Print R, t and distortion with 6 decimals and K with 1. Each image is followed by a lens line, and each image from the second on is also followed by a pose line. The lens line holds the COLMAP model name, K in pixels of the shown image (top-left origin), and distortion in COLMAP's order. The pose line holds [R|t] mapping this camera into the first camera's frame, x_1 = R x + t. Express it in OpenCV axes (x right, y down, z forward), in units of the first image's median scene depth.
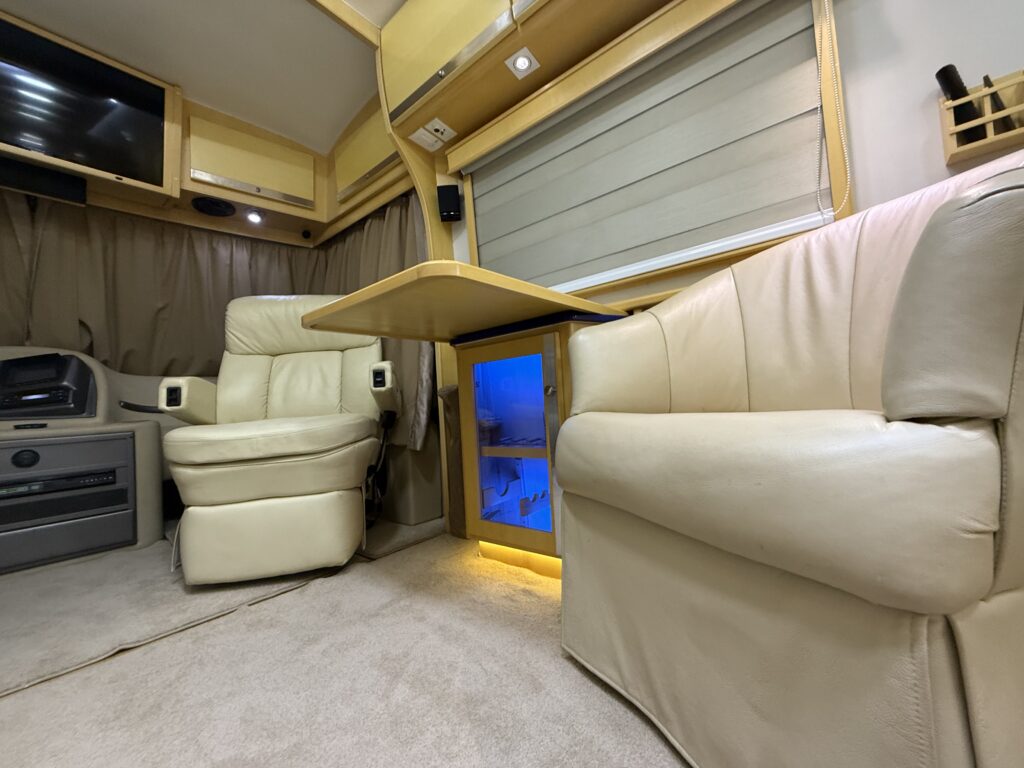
lens RADIAL K [[407.7, 0, 511.3], [0, 407.7, 385.7], [0, 0, 1]] dist [0.001580, -0.001289]
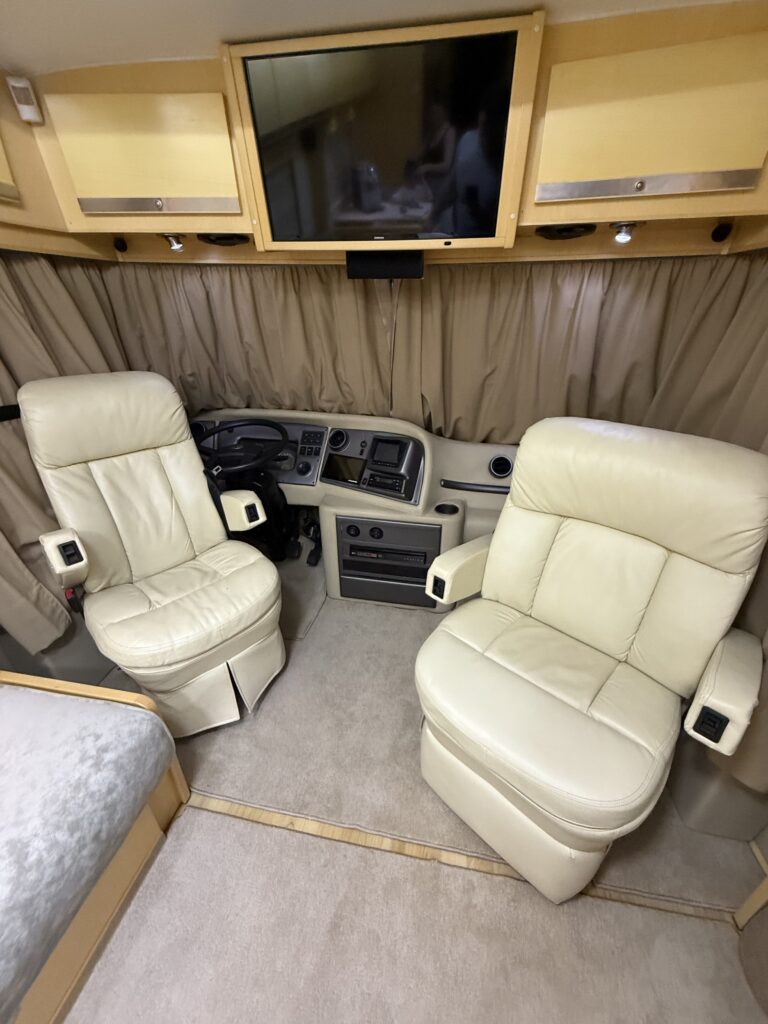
lens RADIAL K [[408.9, 0, 384.4], [0, 408.9, 510.5], [0, 0, 1]] dist [-0.001358, 0.000577]
pose [[0.493289, 0.449606, -0.744661, -0.234841], [0.008498, 0.853533, 0.520969, -0.474815], [0.869824, -0.263316, 0.417218, 0.448978]]
